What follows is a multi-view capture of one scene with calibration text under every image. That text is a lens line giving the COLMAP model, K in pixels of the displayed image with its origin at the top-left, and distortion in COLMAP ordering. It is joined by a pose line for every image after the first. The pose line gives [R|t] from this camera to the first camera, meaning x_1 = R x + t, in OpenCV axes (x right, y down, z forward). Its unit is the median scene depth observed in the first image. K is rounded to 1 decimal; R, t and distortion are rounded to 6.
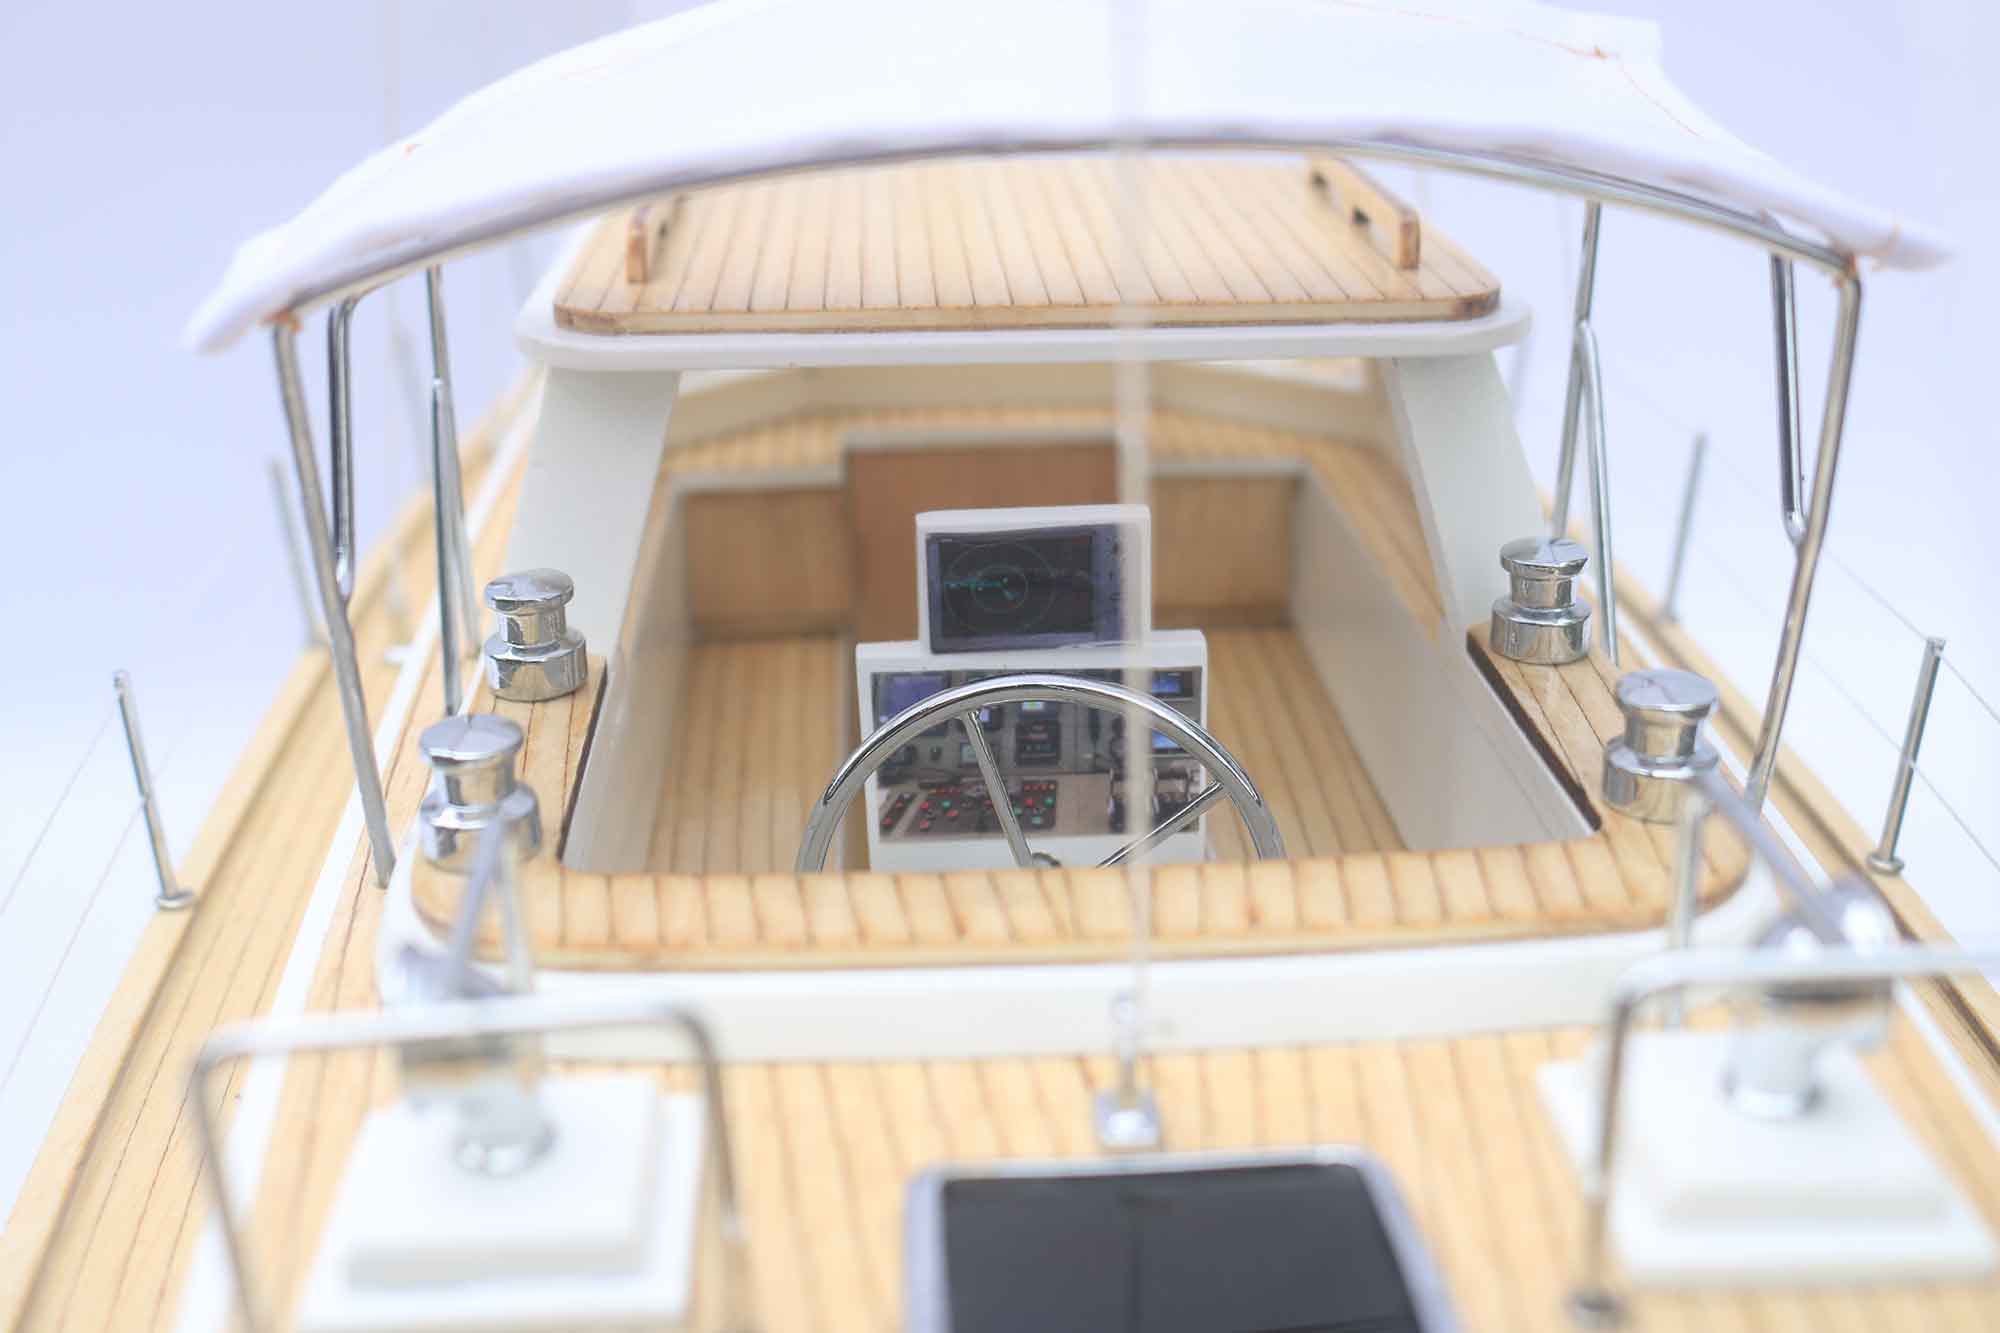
lens RADIAL K [[2281.0, 0, 1000.0], [0, 2281.0, 666.5], [0, 0, 1]] dist [-0.005802, -0.005438]
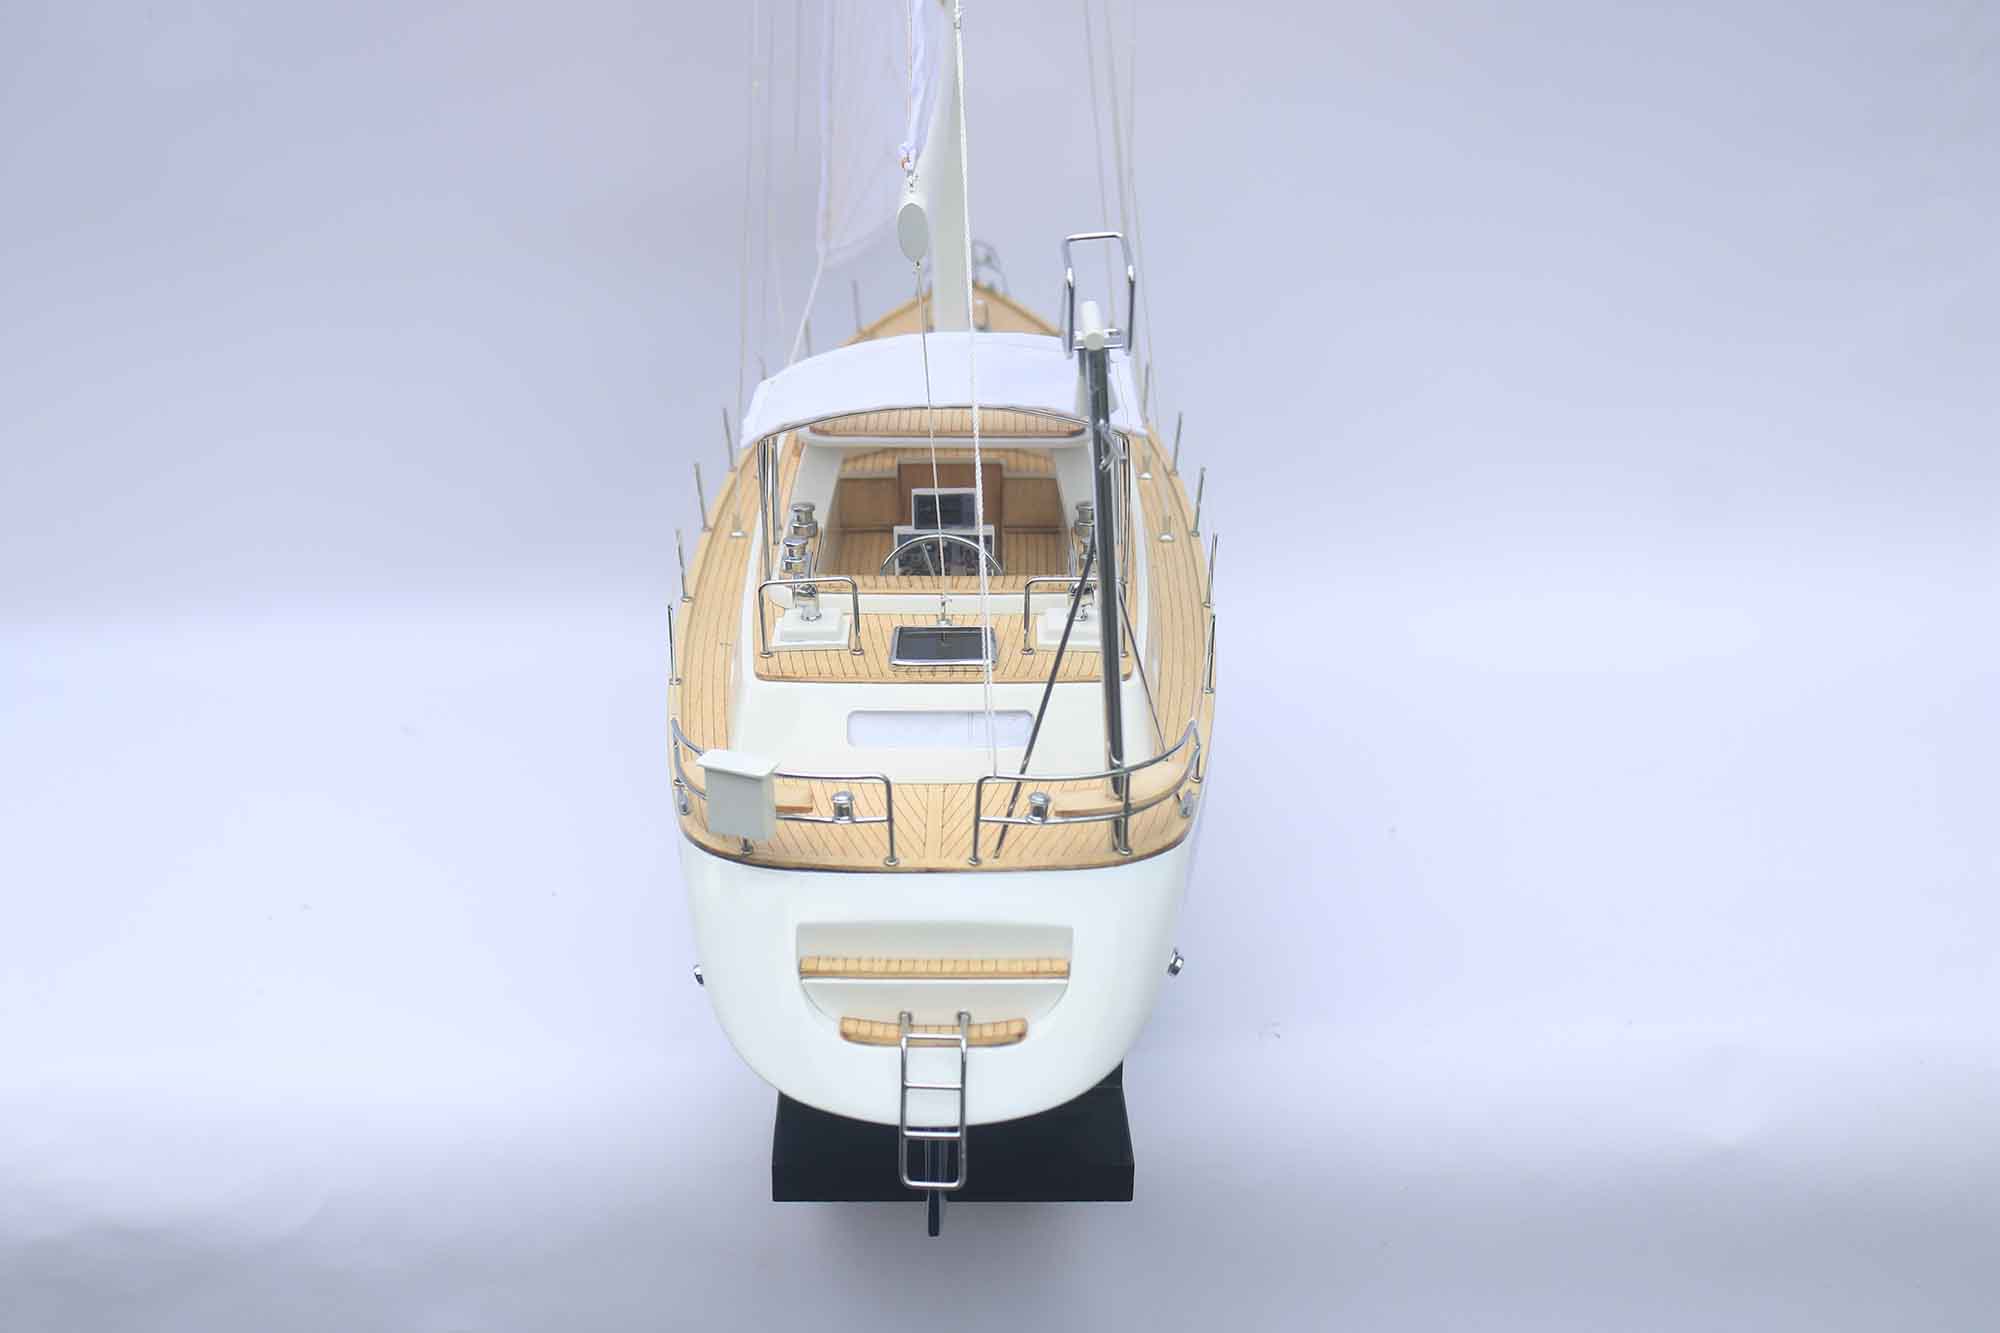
lens RADIAL K [[2281.0, 0, 1000.0], [0, 2281.0, 666.5], [0, 0, 1]] dist [-0.005802, -0.005438]
pose [[0.998540, 0.031861, -0.043624, 0.260522], [-0.031300, 0.999419, 0.013478, 0.154367], [0.044028, -0.012093, 0.998957, -2.500026]]
